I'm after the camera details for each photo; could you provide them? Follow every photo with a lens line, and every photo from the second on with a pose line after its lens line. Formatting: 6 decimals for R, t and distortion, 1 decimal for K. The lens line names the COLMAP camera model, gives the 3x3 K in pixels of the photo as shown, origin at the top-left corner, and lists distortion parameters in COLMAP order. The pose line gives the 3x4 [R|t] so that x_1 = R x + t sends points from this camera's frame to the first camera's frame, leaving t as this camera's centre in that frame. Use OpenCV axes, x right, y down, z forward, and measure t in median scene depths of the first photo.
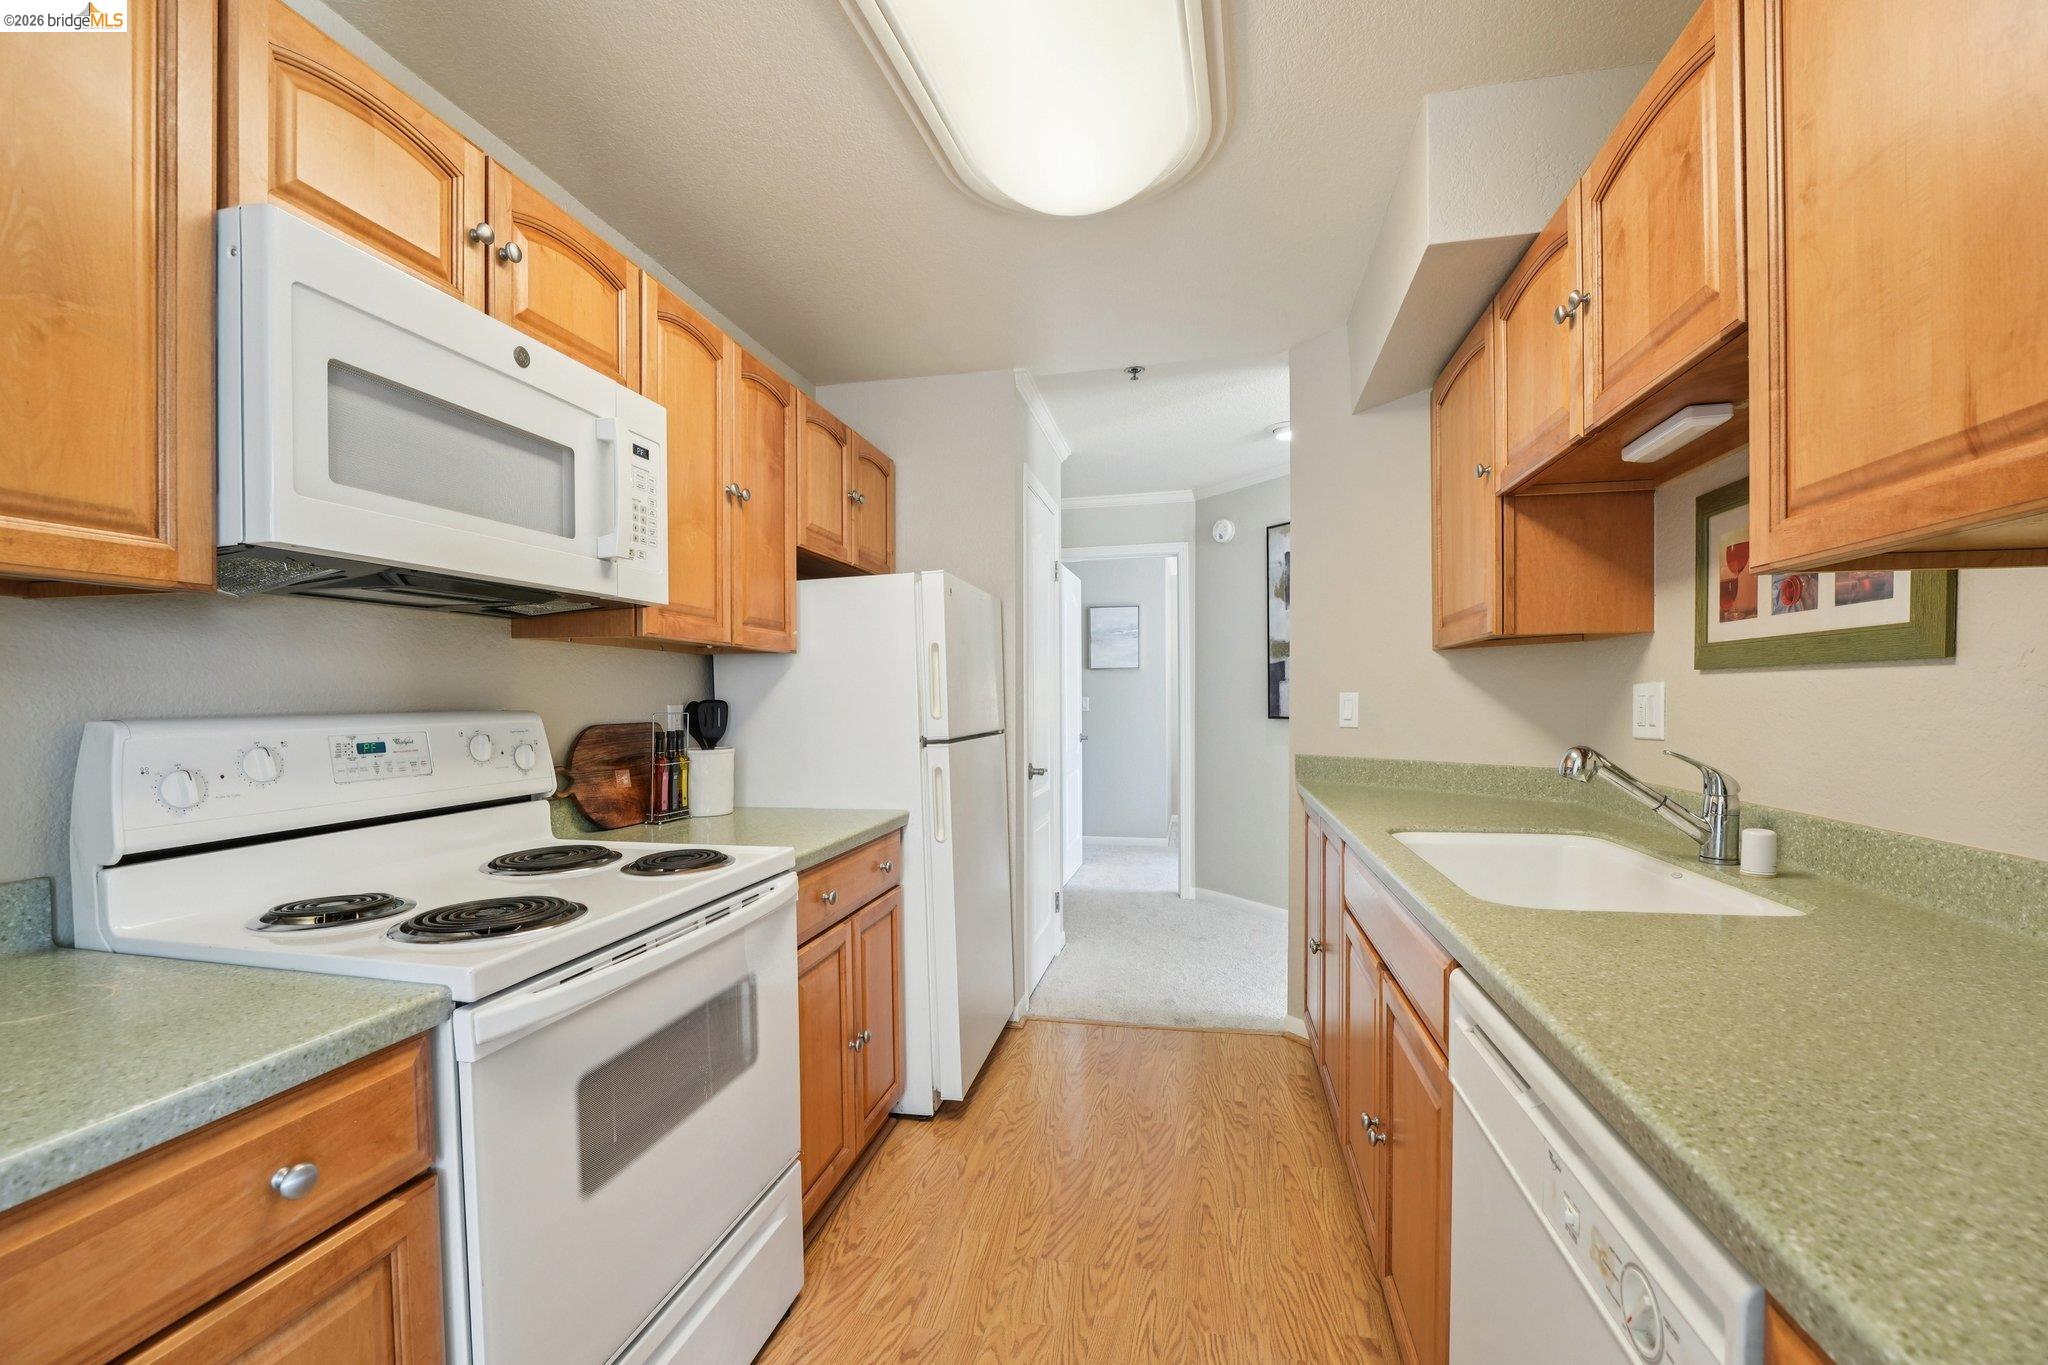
lens RADIAL K [[837.8, 0, 1030.2], [0, 837.8, 690.1], [0, 0, 1]] dist [-0.027177, 0.005425]
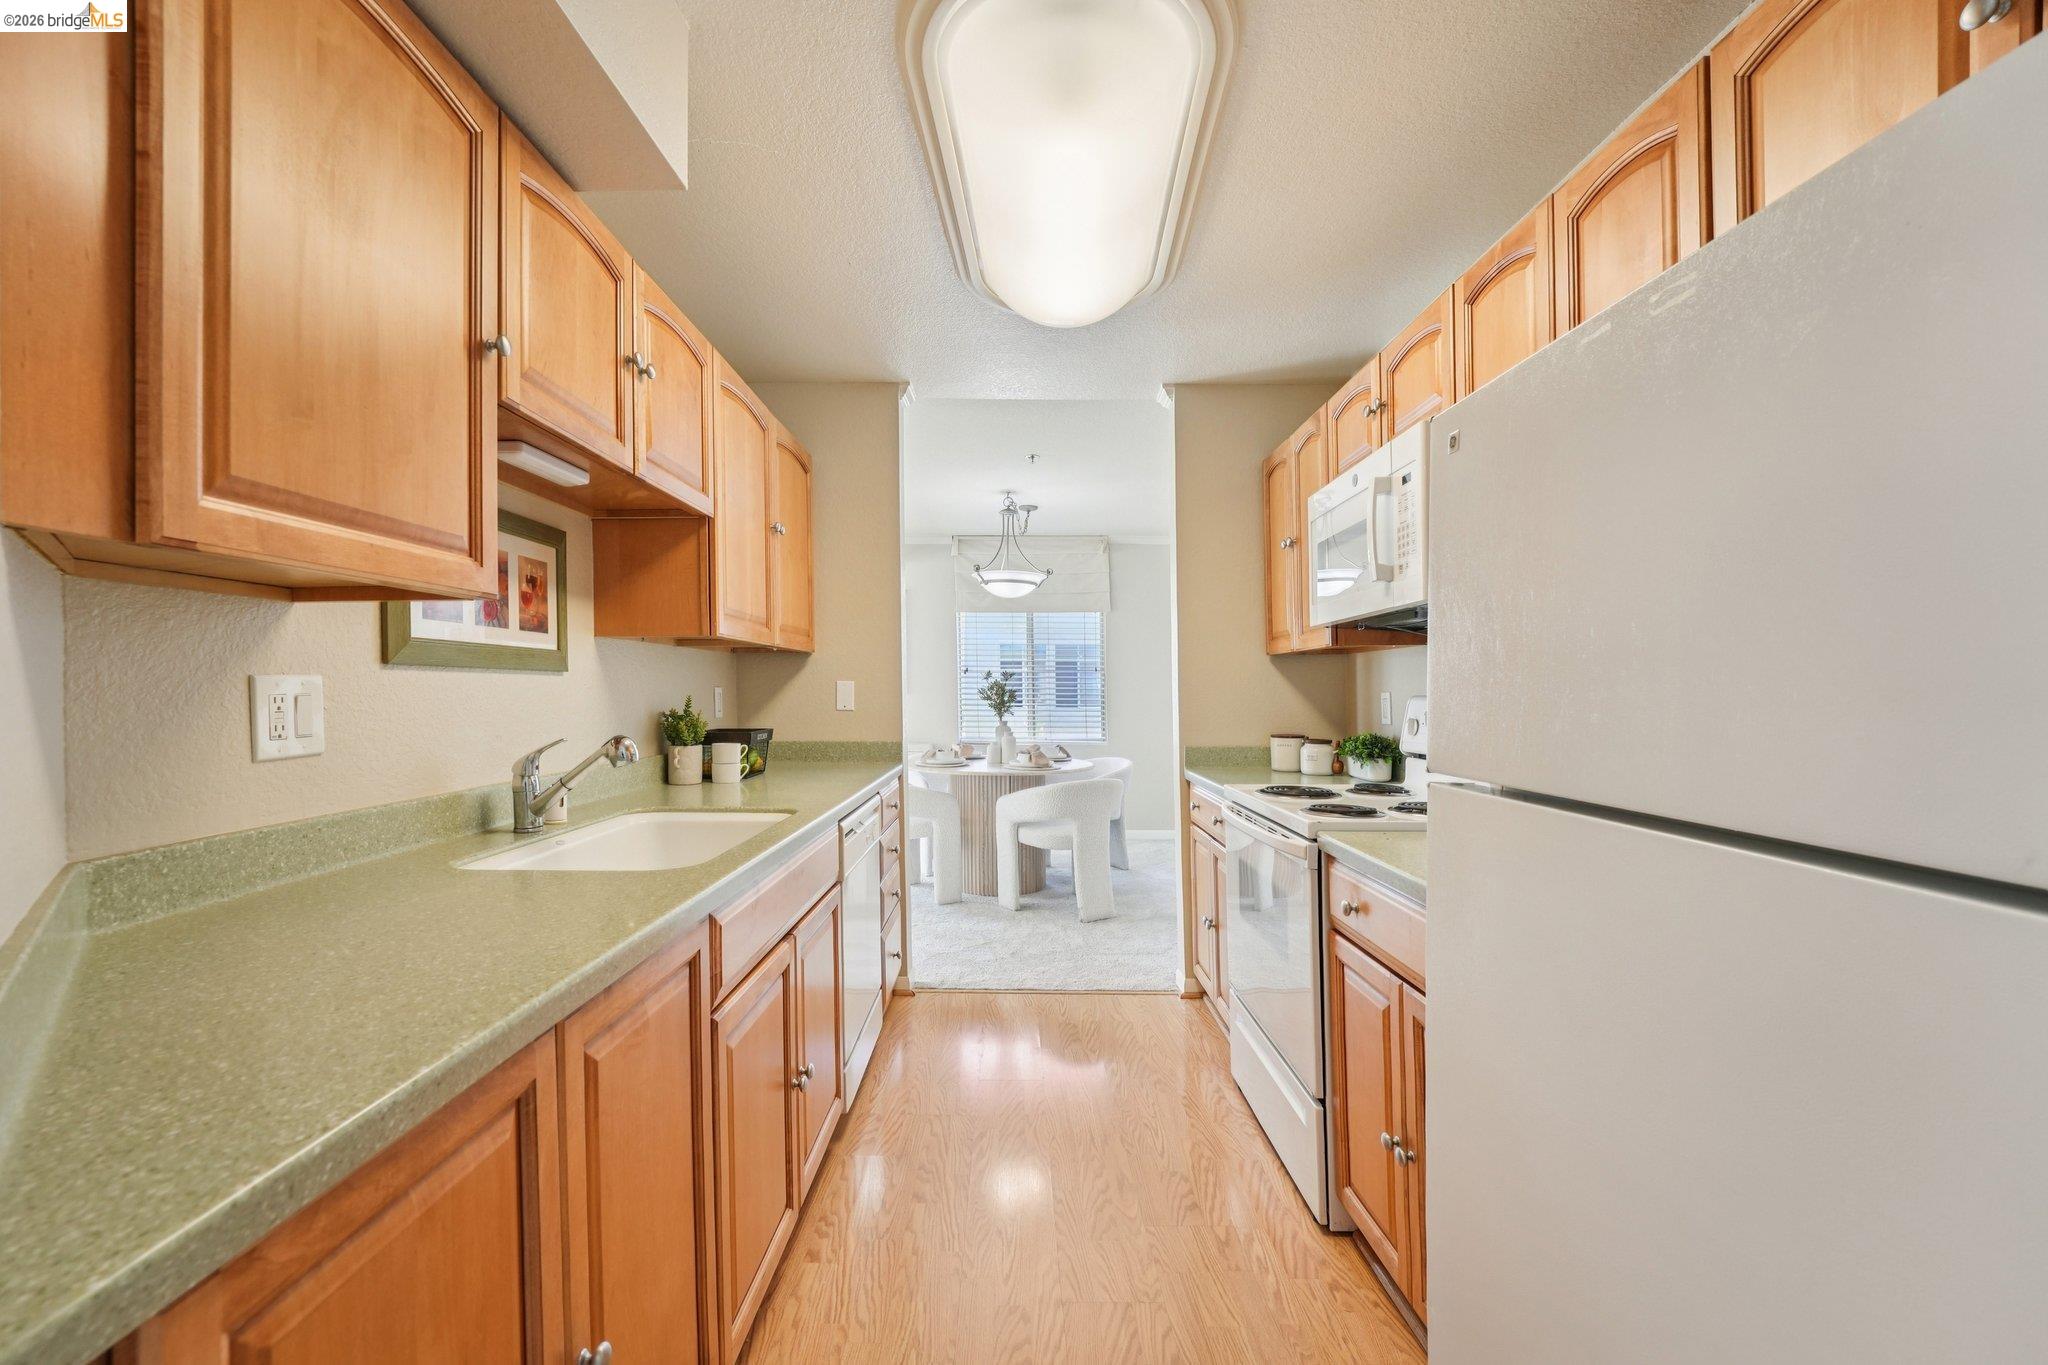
lens RADIAL K [[843.5, 0, 1019.0], [0, 843.5, 670.7], [0, 0, 1]] dist [-0.017676, 0.000121]
pose [[-0.969290, 0.004264, -0.245883, 0.437641], [0.011344, 0.999561, -0.027383, 0.015276], [0.245659, -0.029332, -0.968913, 2.297176]]
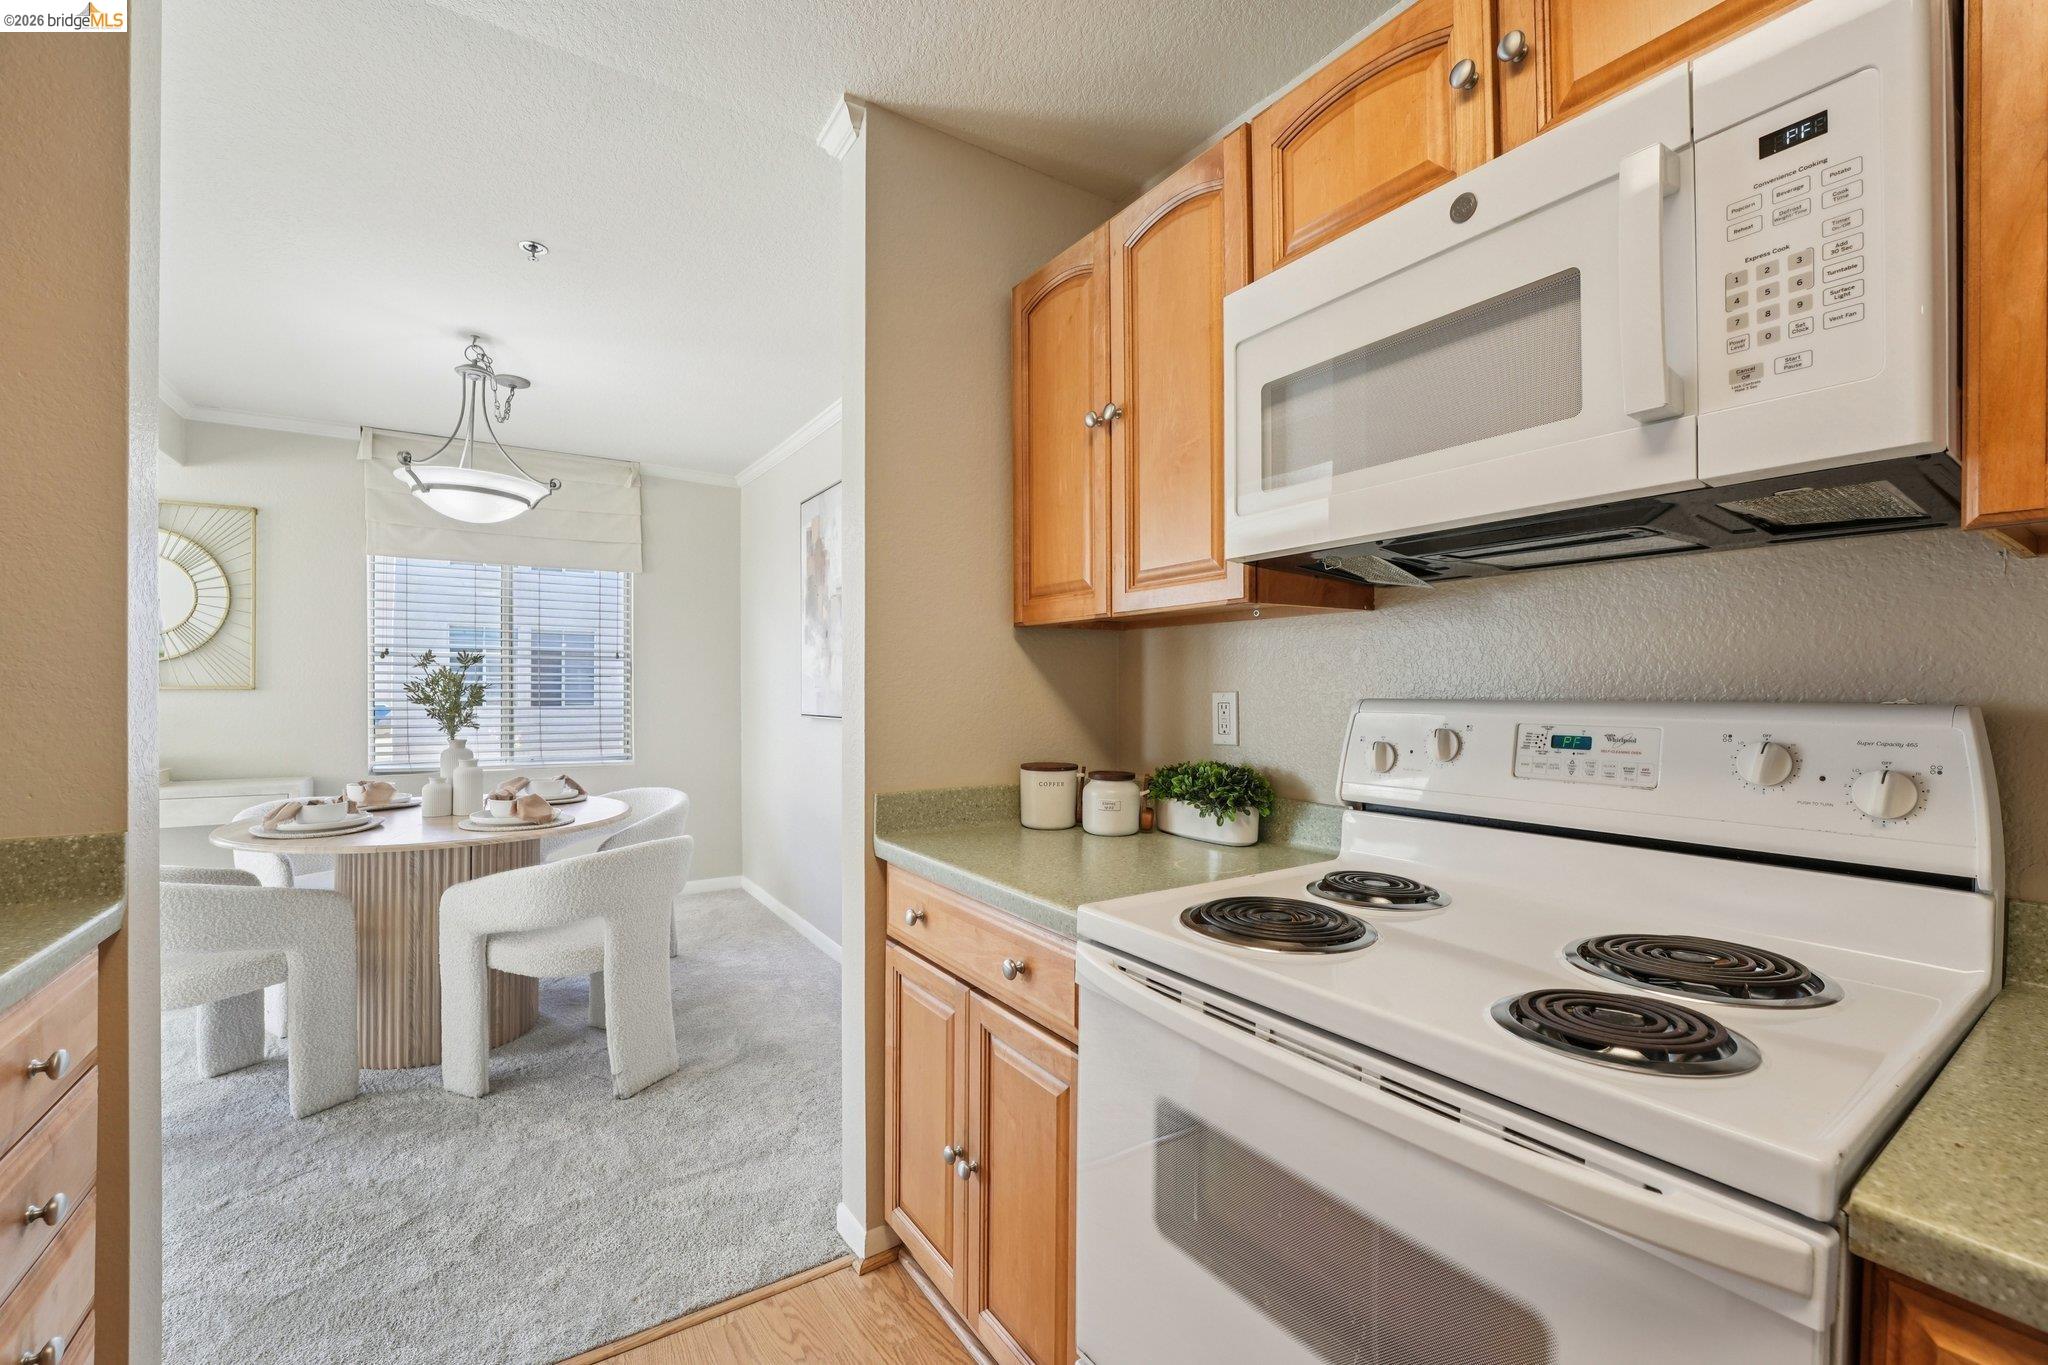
lens RADIAL K [[831.0, 0, 998.2], [0, 831.0, 665.4], [0, 0, 1]] dist [-0.001443, -0.000235]
pose [[-0.686730, -0.009430, -0.726852, 0.180303], [0.009558, 0.999712, -0.022000, 0.006688], [0.726850, -0.022055, -0.686442, 1.112586]]
